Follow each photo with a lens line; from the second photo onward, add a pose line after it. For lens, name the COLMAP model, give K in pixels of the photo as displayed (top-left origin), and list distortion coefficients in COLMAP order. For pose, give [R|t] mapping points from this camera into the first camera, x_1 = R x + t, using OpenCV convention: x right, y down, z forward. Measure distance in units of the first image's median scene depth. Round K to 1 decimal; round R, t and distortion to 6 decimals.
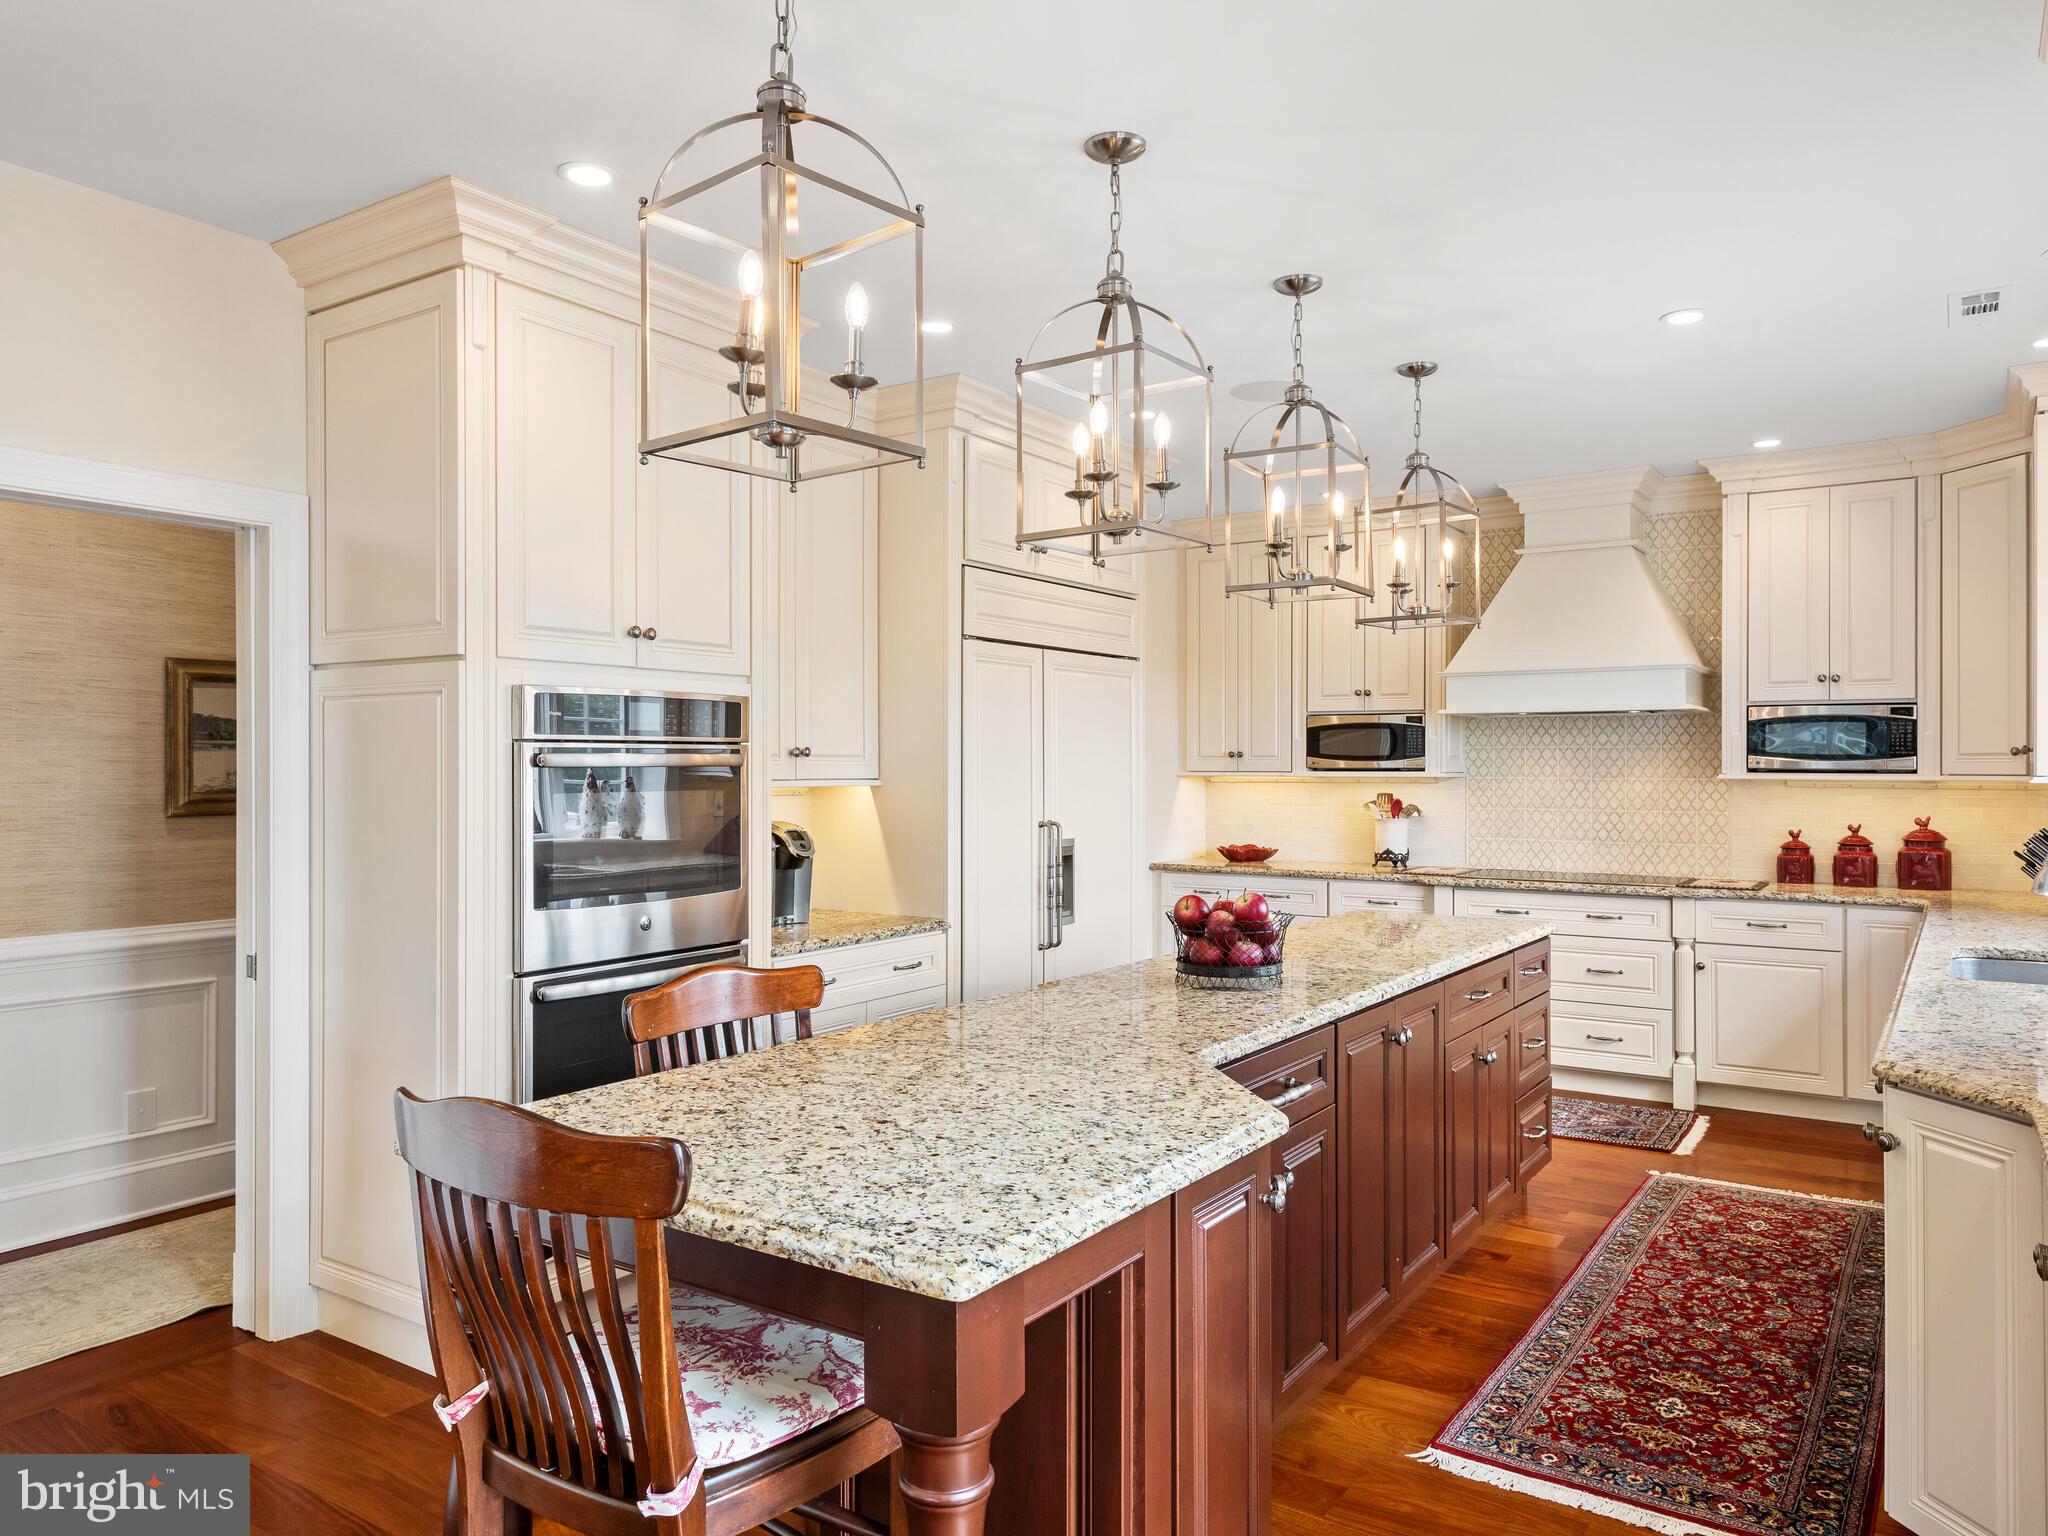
lens RADIAL K [[1384.5, 0, 1035.4], [0, 1384.5, 759.9], [0, 0, 1]] dist [-0.000820, -0.000145]
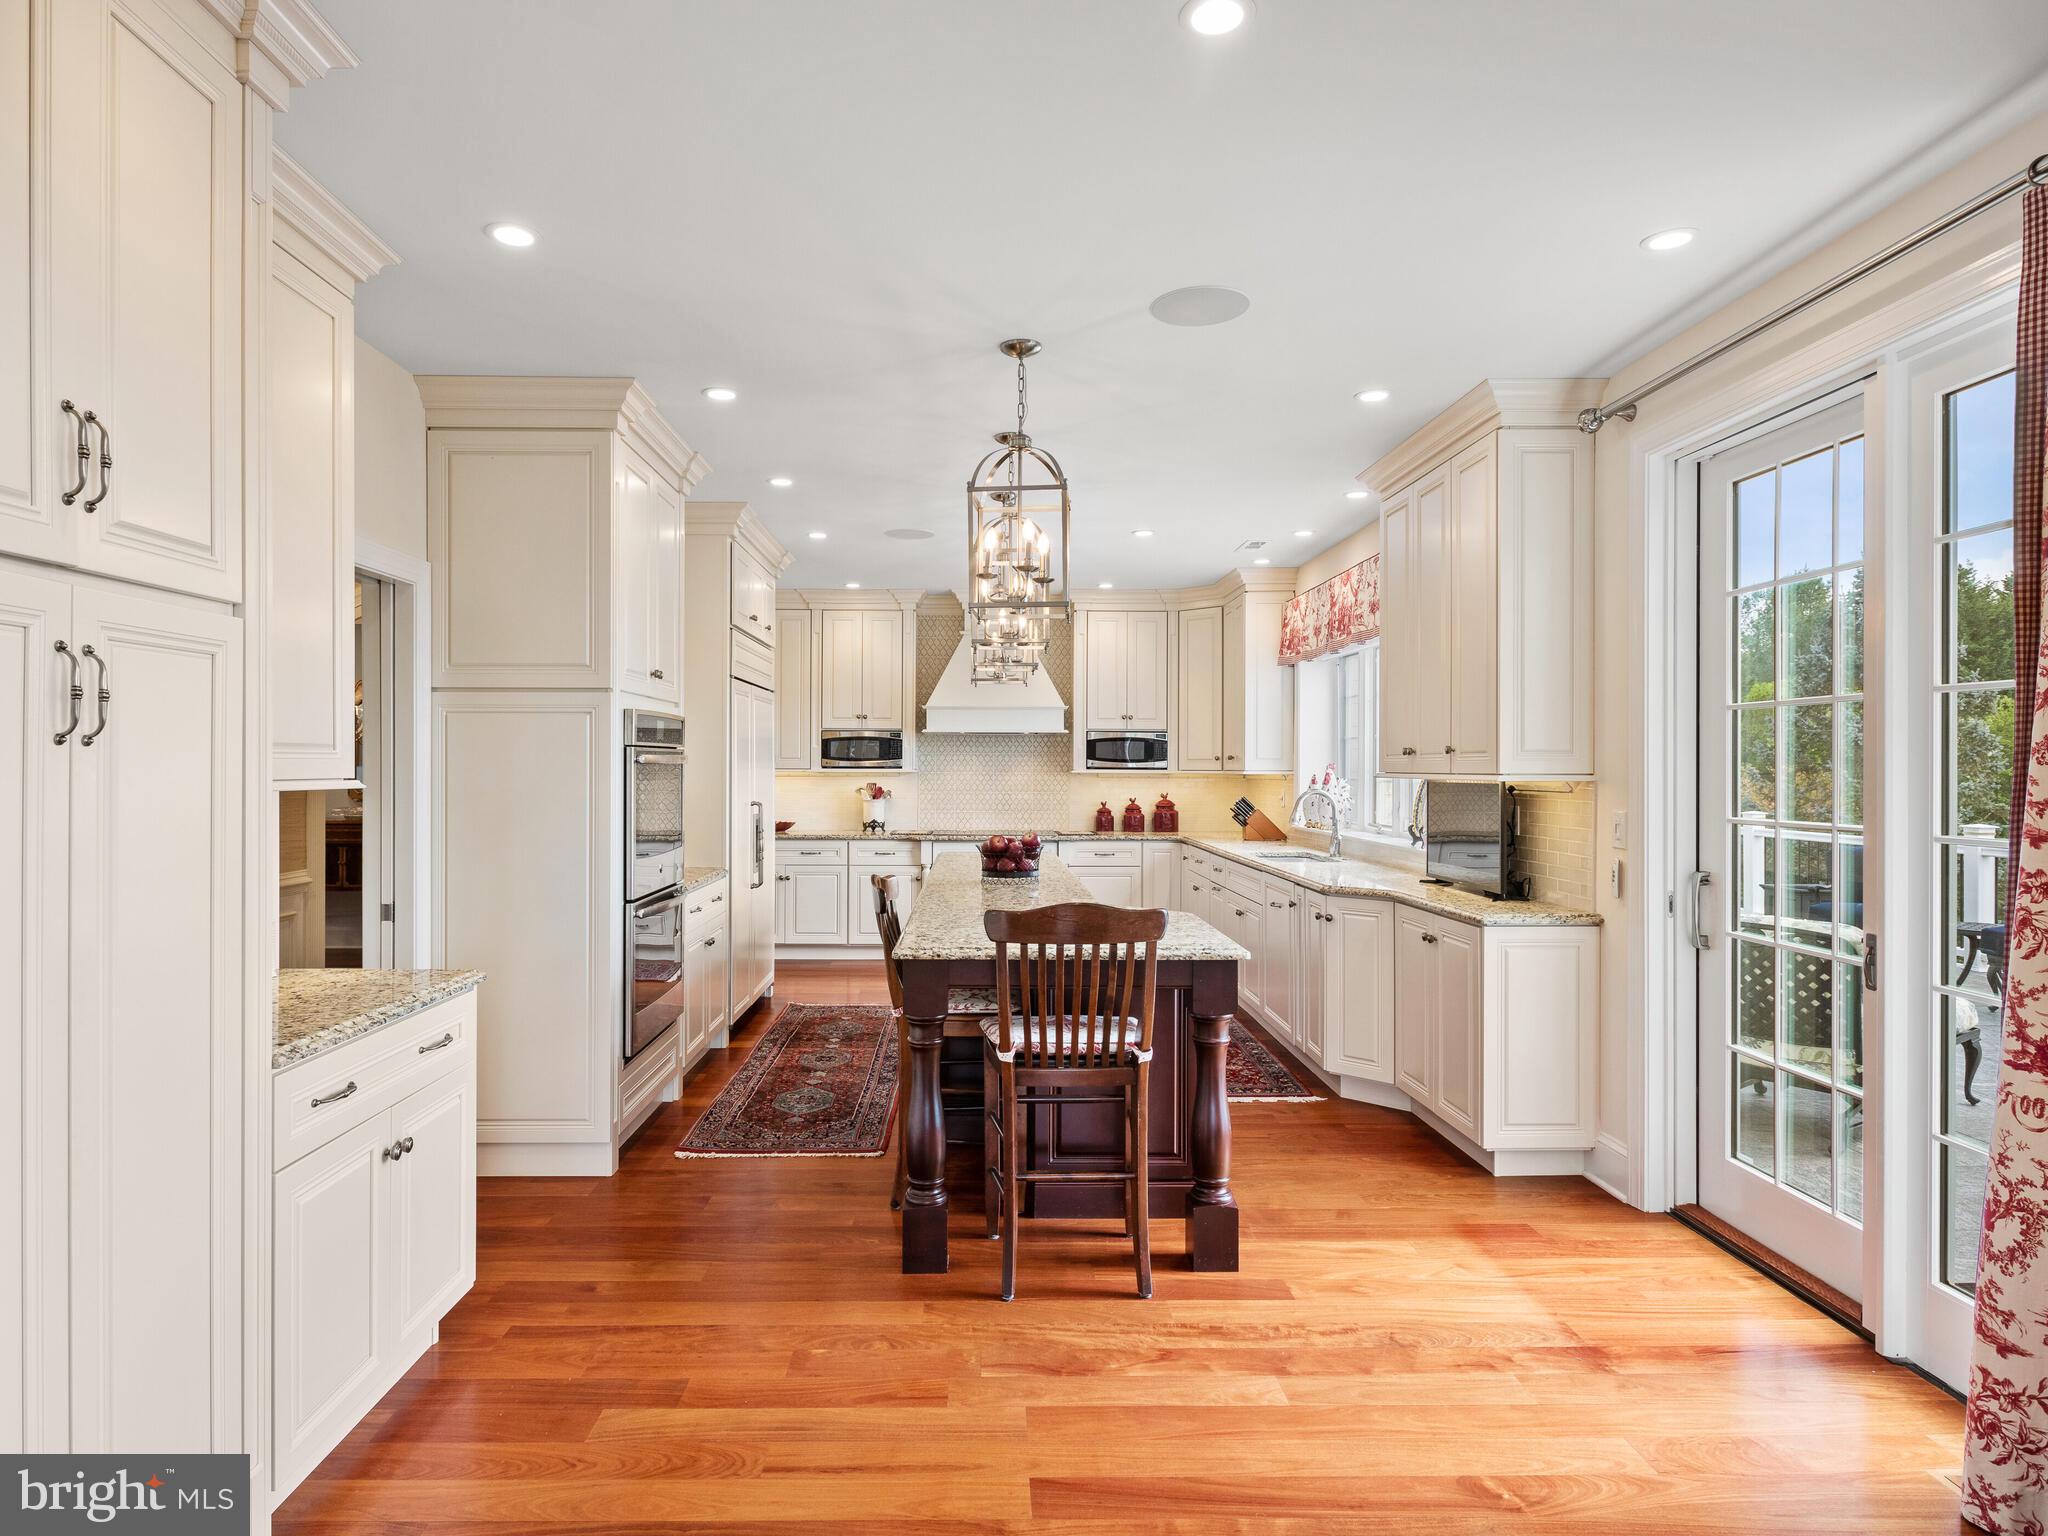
lens RADIAL K [[1162.2, 0, 1006.1], [0, 1162.2, 773.5], [0, 0, 1]] dist [0.001461, 0.000258]
pose [[0.814244, -0.002029, 0.580520, -0.393003], [-0.004598, 0.999940, 0.009945, 0.000189], [-0.580505, -0.010767, 0.814186, -0.133605]]
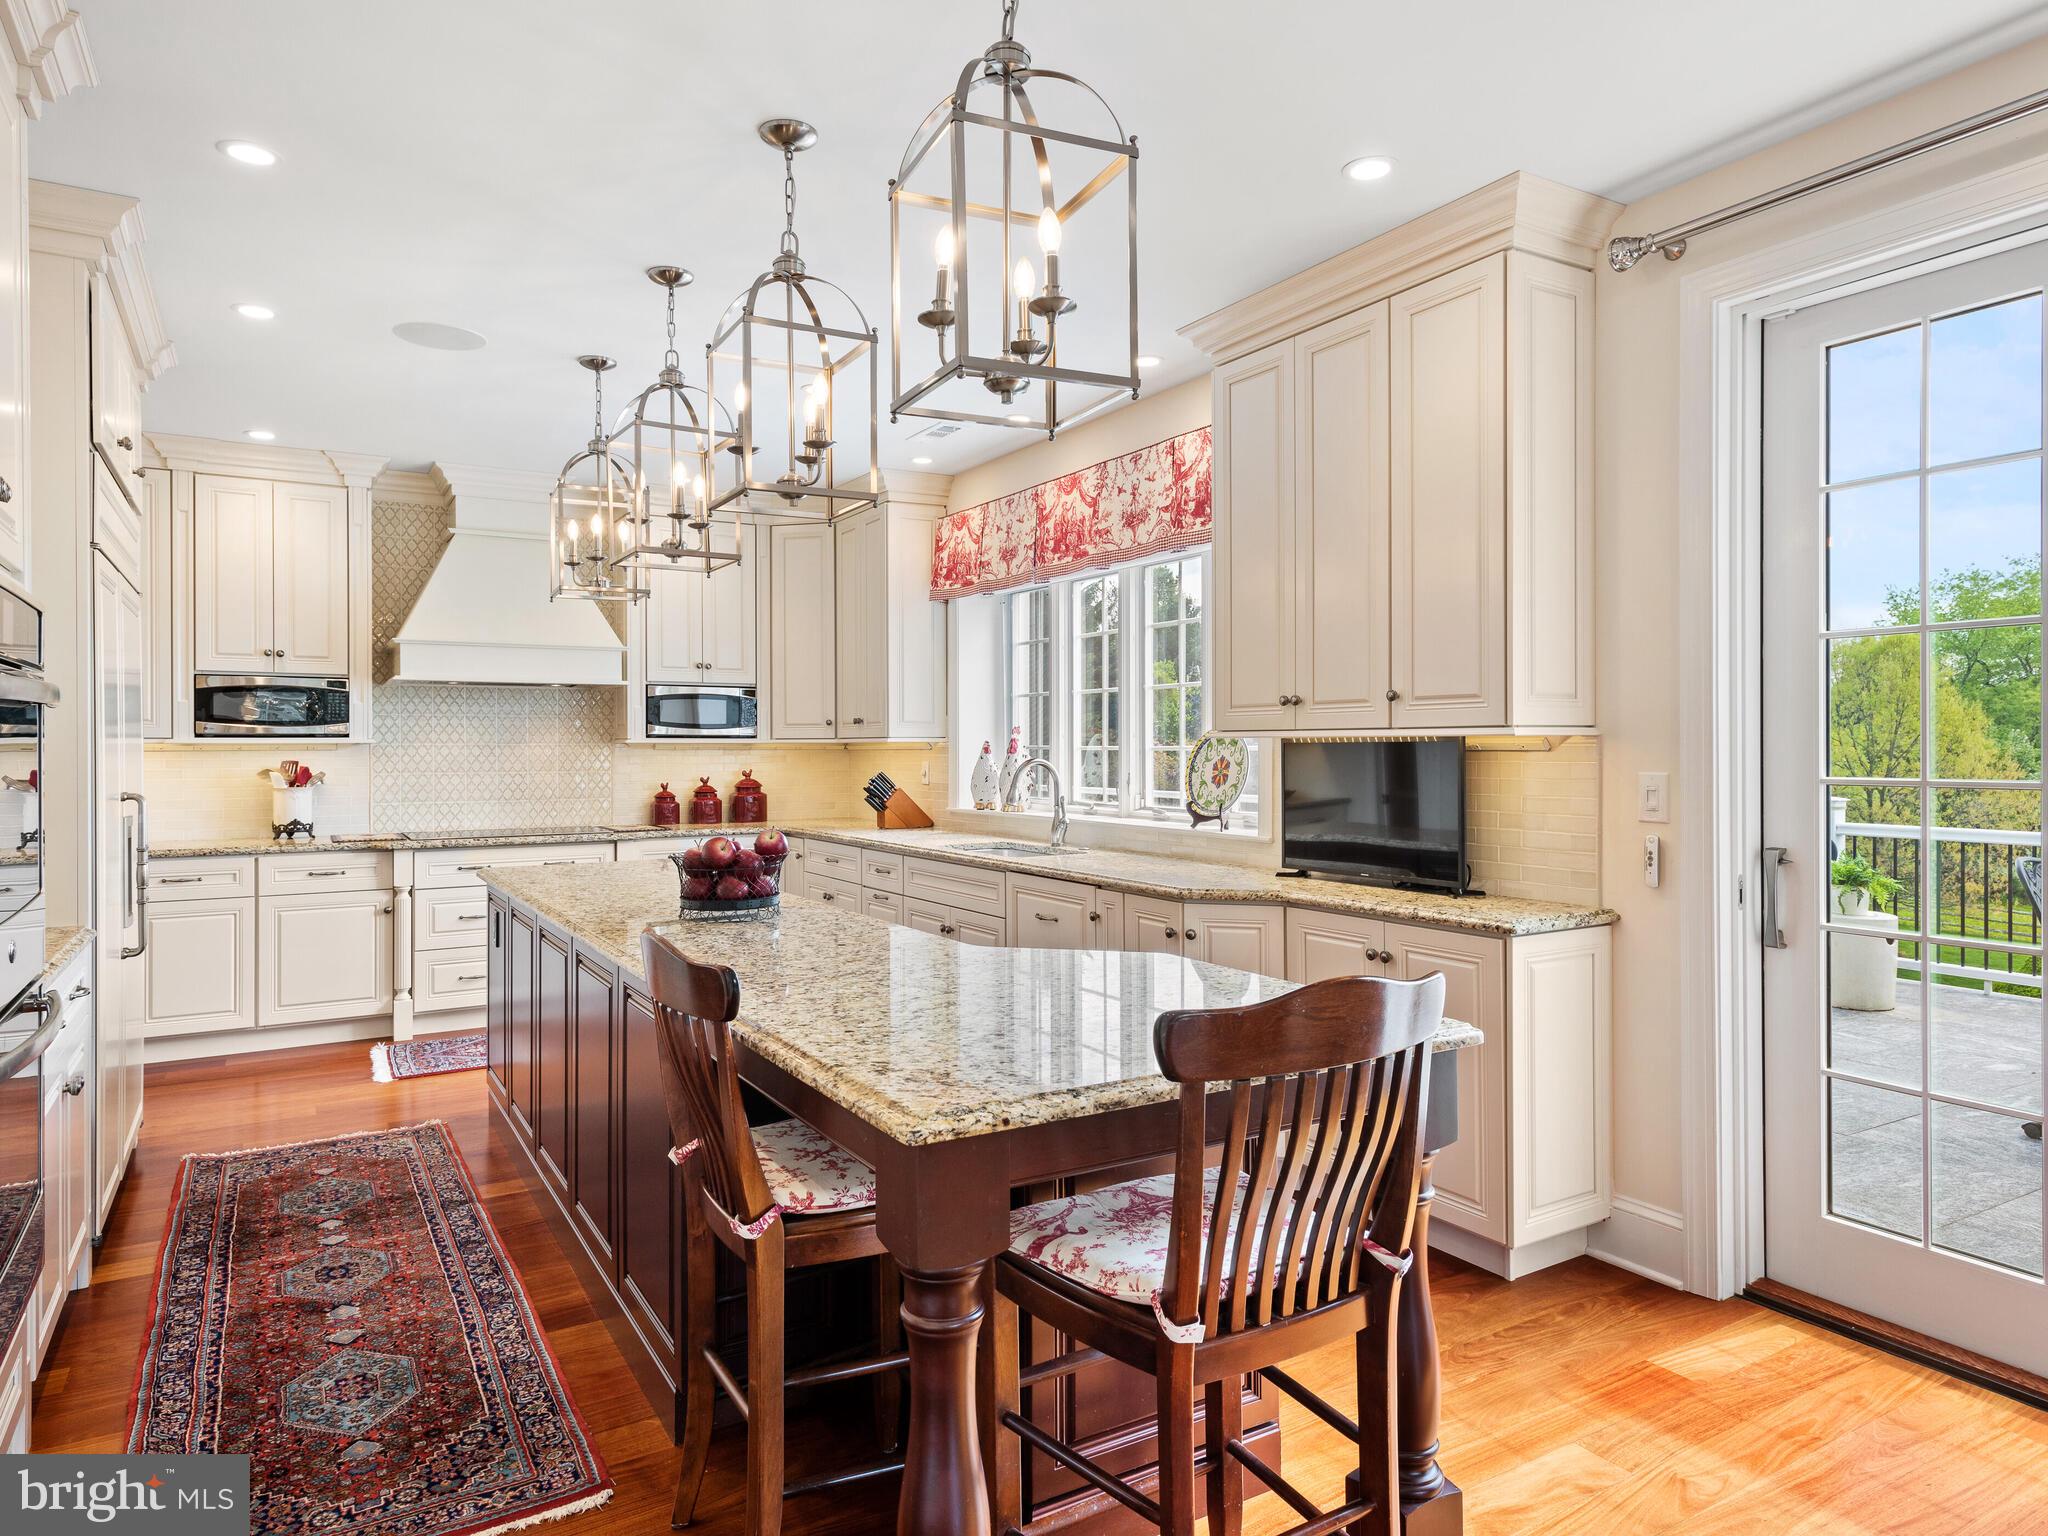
lens RADIAL K [[1254.6, 0, 1036.1], [0, 1254.6, 747.3], [0, 0, 1]] dist [0.020781, -0.002502]
pose [[0.418454, -0.003502, 0.908231, -0.338868], [0.000058, 0.999993, 0.003829, 0.012252], [-0.908238, -0.001549, 0.418451, 0.188349]]
